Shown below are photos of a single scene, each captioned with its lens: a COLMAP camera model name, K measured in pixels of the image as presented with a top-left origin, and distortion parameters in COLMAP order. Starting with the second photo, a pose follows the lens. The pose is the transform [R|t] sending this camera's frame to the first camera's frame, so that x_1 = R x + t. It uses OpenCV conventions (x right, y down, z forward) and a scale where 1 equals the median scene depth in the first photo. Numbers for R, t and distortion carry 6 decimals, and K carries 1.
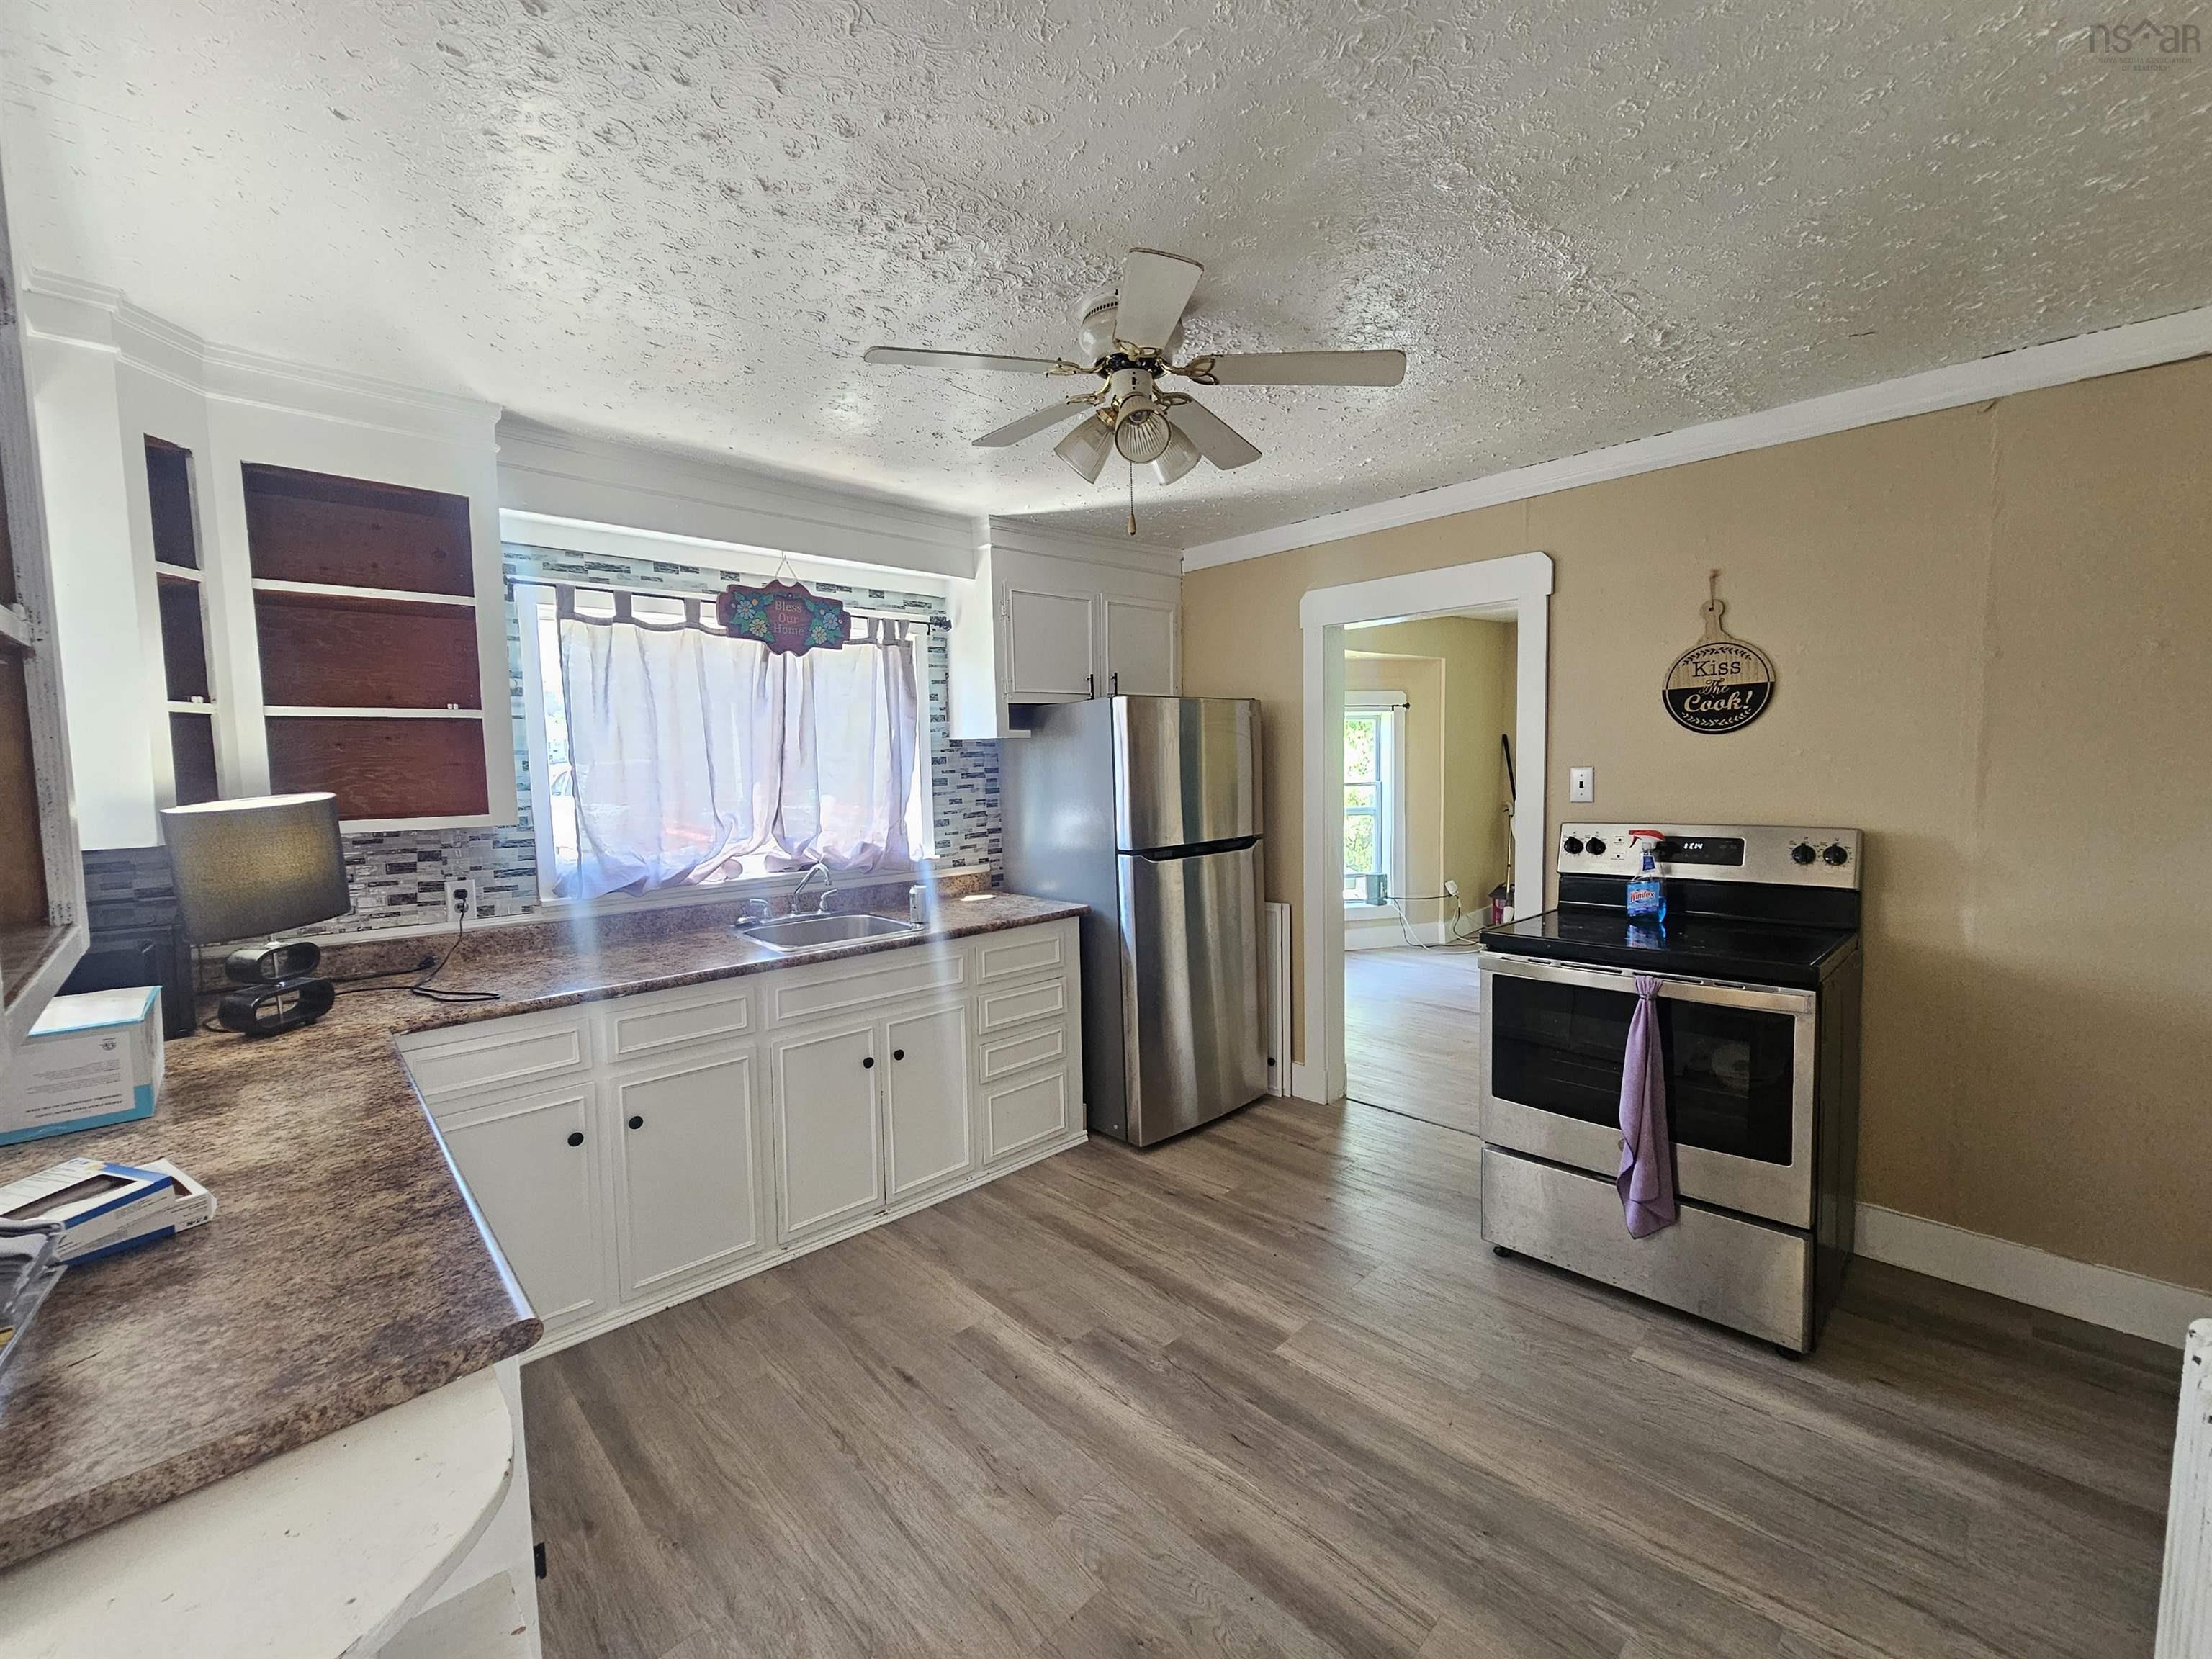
lens RADIAL K [[895.2, 0, 1096.4], [0, 895.2, 825.8], [0, 0, 1]] dist [-0.005585, 0.001244]
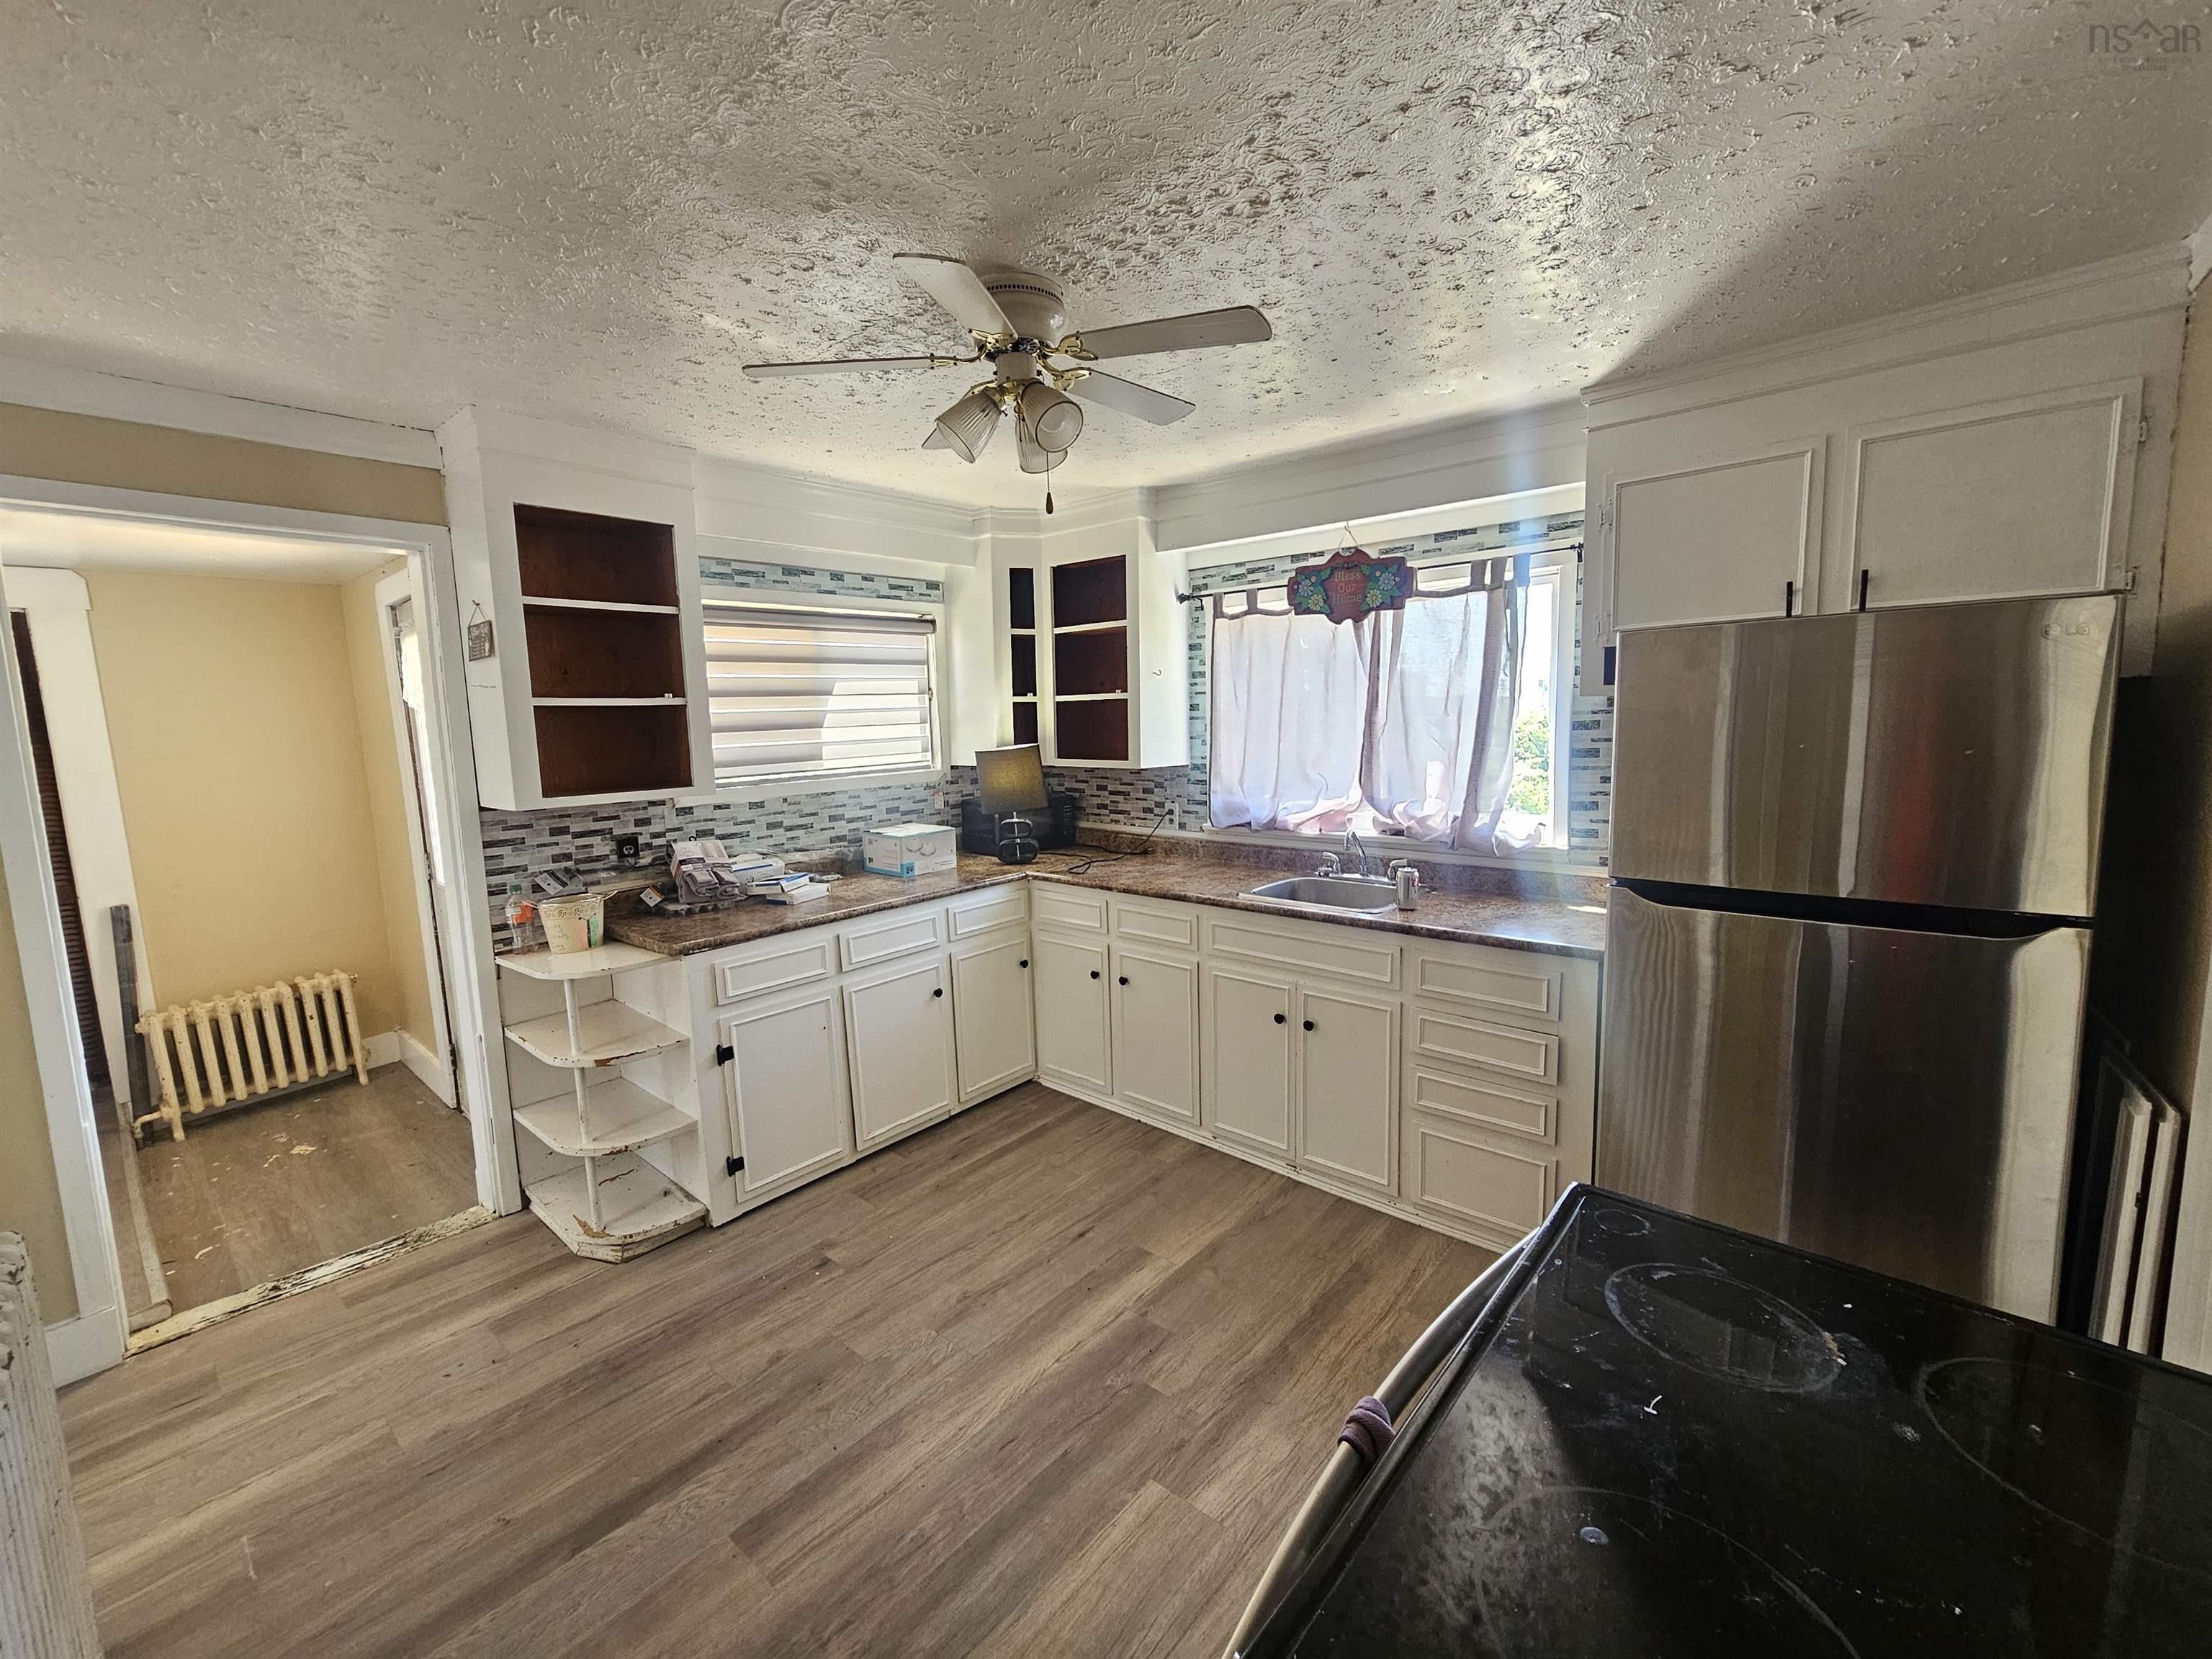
lens RADIAL K [[895.2, 0, 1104.8], [0, 895.2, 826.0], [0, 0, 1]] dist [-0.005585, 0.001244]
pose [[0.106720, 0.128749, -0.985918, 0.760778], [-0.060565, 0.990581, 0.122802, -0.078085], [0.992443, 0.046607, 0.113513, 0.699072]]
